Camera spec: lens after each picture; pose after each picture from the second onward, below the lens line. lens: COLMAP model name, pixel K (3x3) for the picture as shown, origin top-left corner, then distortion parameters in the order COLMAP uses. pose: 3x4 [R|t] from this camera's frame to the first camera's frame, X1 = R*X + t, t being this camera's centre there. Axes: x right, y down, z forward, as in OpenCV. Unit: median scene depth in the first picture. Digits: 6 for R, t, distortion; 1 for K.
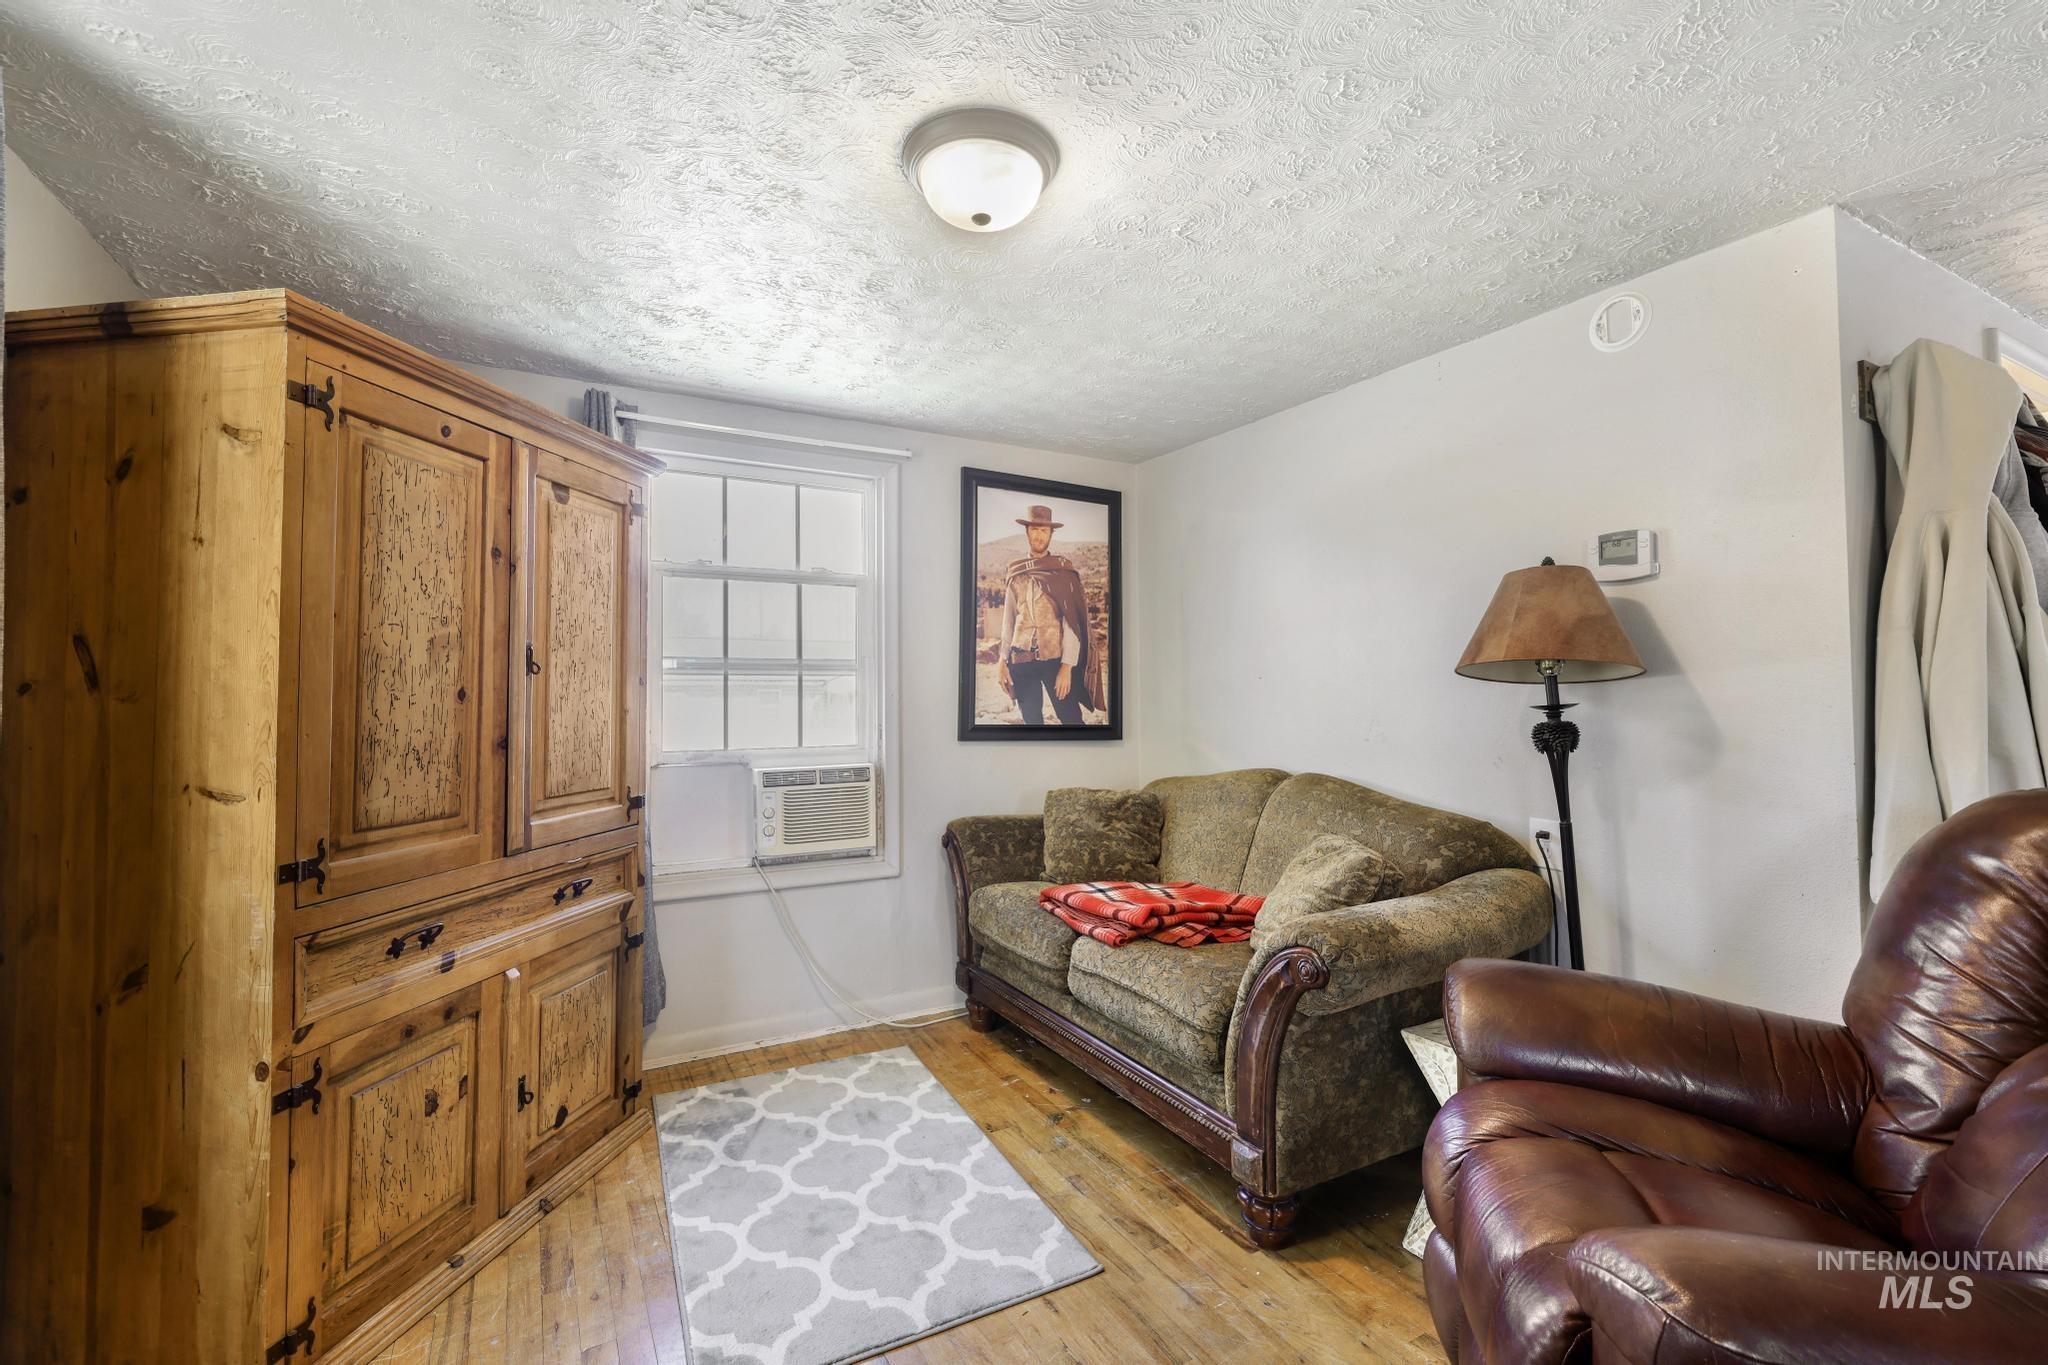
lens RADIAL K [[872.7, 0, 1031.5], [0, 872.7, 678.3], [0, 0, 1]] dist [-0.004317, -0.000027]
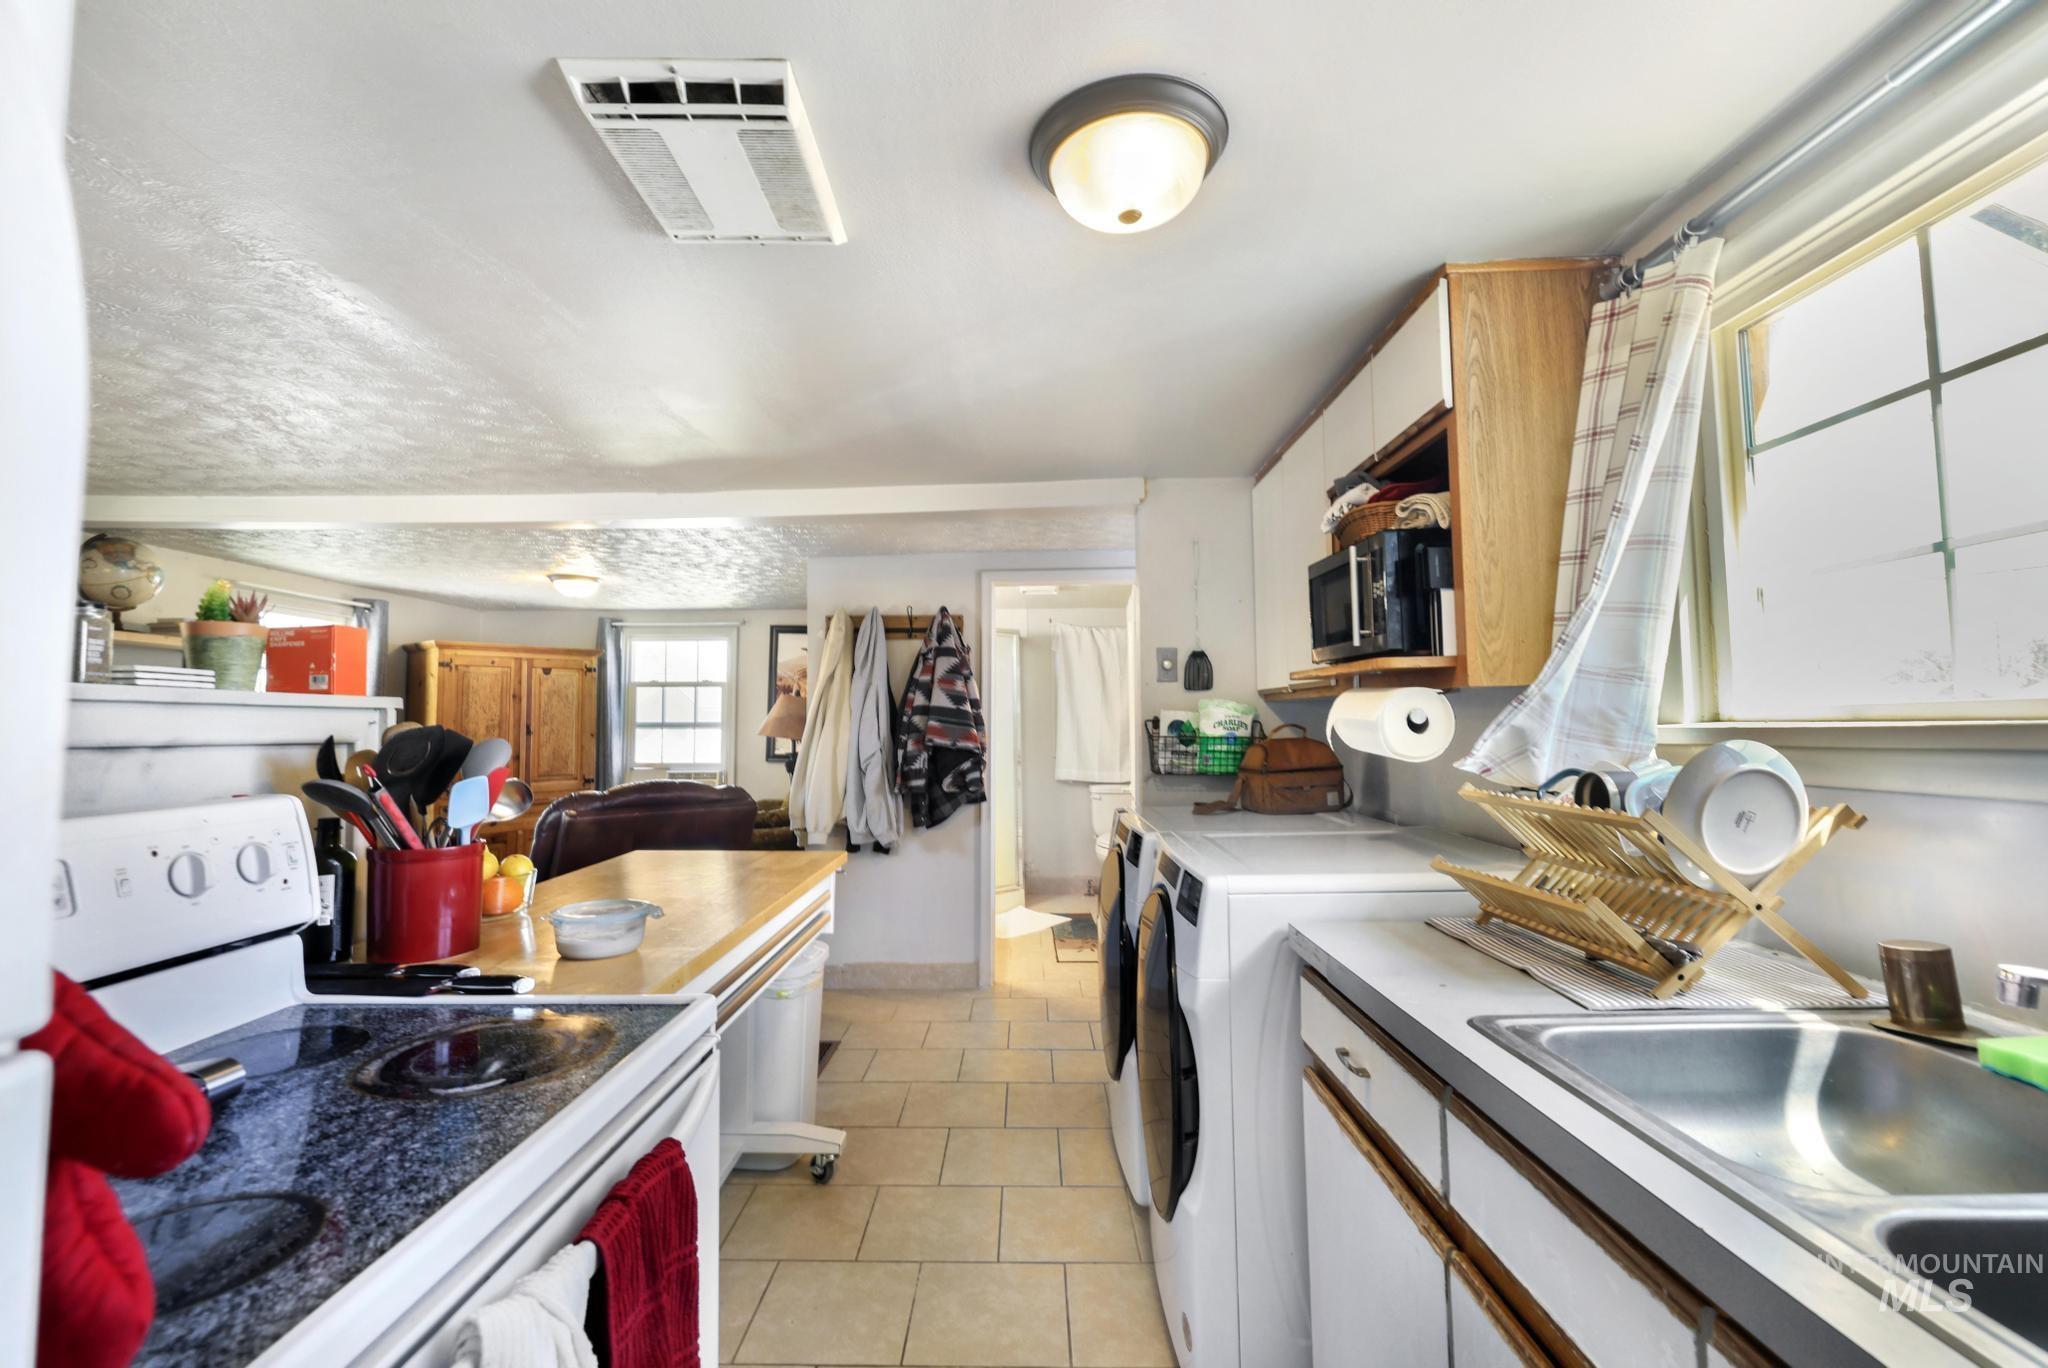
lens RADIAL K [[888.5, 0, 998.4], [0, 888.5, 690.3], [0, 0, 1]] dist [0.004135, 0.000466]
pose [[0.861370, -0.011805, -0.507840, 1.579877], [0.007118, 0.999912, -0.011169, -0.074275], [0.507927, 0.006006, 0.861379, -0.547680]]
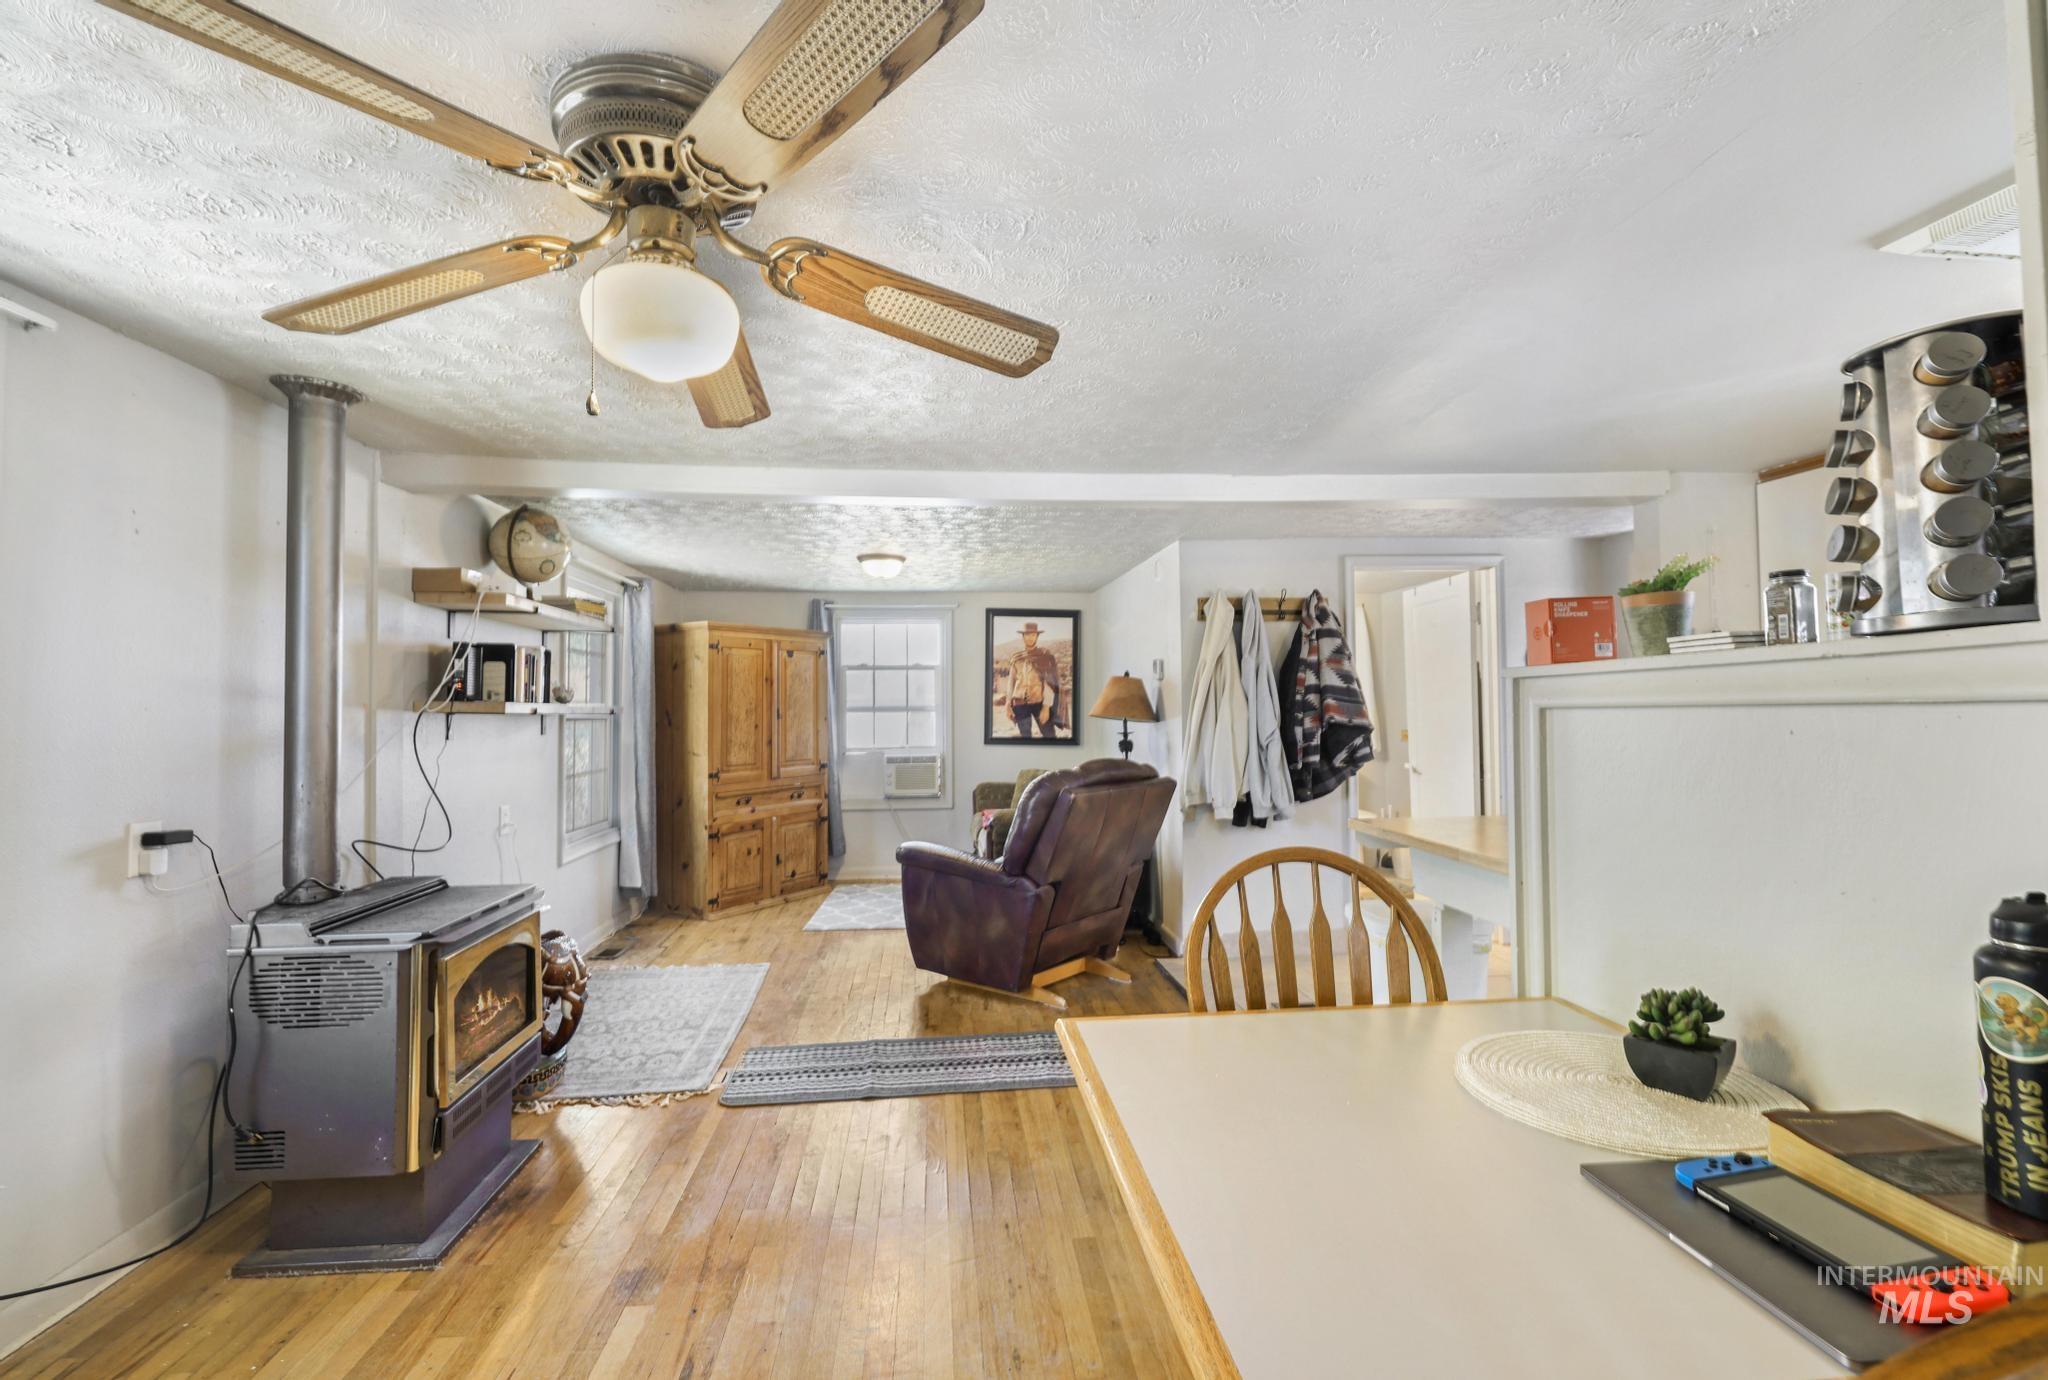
lens RADIAL K [[885.2, 0, 1016.8], [0, 885.2, 700.3], [0, 0, 1]] dist [0.000812, 0.000018]
pose [[0.915323, -0.004311, -0.402697, 0.902307], [0.011702, 0.999805, 0.015896, -0.069514], [0.402550, -0.019263, 0.915195, -0.933421]]
